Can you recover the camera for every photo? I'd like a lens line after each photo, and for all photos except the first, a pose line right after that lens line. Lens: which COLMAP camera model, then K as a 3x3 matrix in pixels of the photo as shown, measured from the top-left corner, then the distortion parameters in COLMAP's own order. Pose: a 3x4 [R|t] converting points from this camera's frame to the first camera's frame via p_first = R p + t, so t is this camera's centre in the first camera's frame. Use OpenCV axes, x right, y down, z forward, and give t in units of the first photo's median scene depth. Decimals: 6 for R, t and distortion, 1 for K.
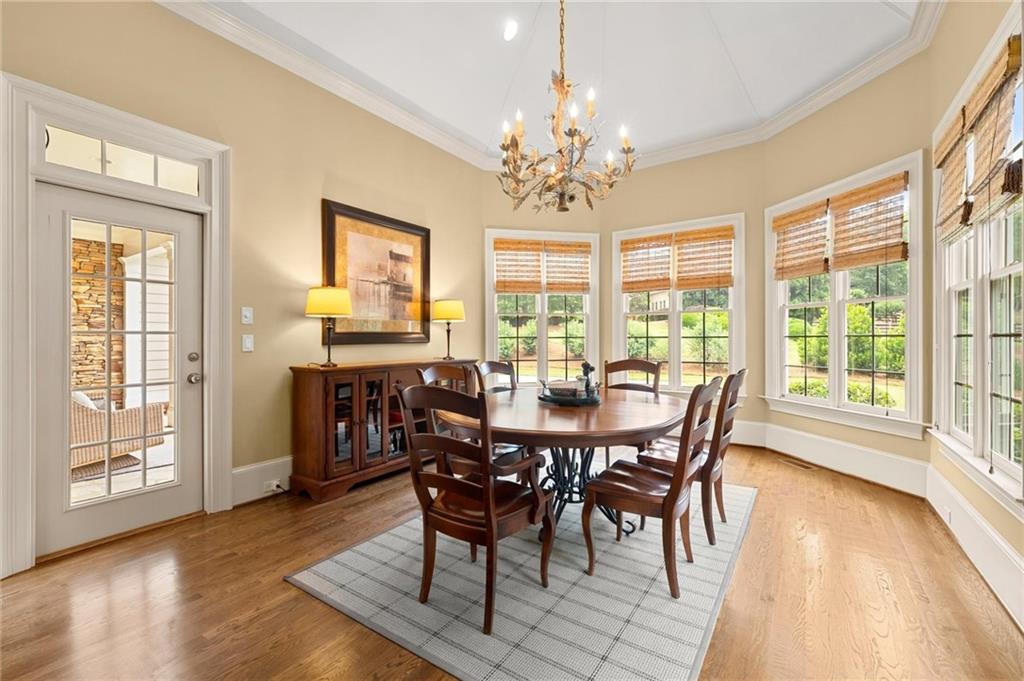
lens RADIAL K [[433.1, 0, 518.9], [0, 433.1, 336.8], [0, 0, 1]] dist [0.000973, 0.001217]
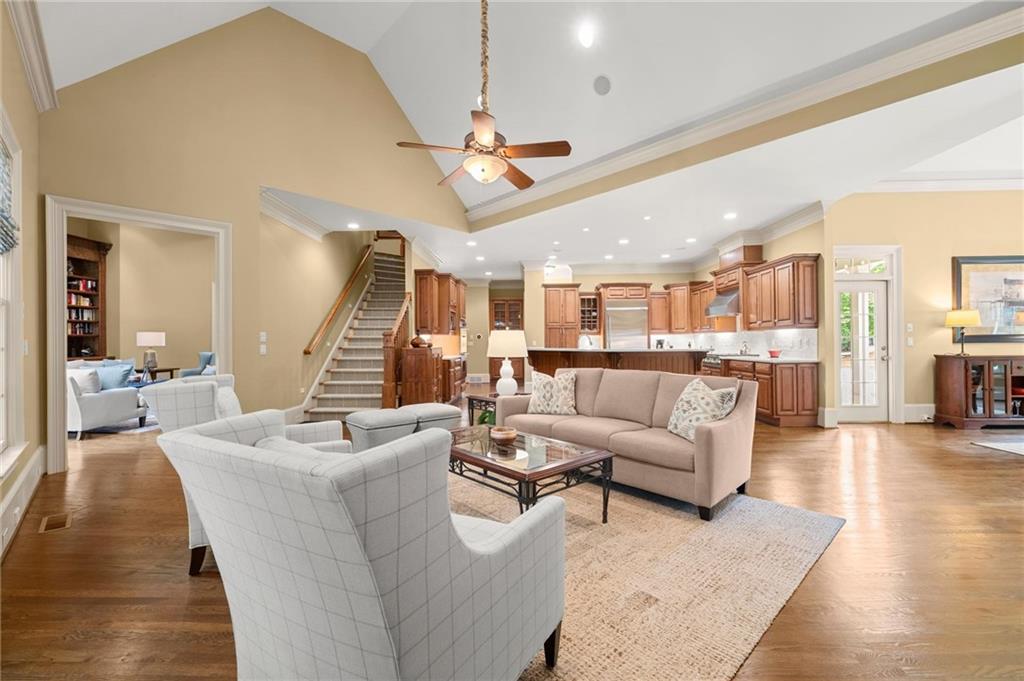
lens RADIAL K [[433.1, 0, 511.7], [0, 433.1, 339.6], [0, 0, 1]] dist [0.000973, 0.001217]
pose [[0.533128, -0.007208, -0.846004, 0.067058], [0.011700, 0.999931, -0.001146, -0.012350], [0.845954, -0.009287, 0.533175, -1.435352]]
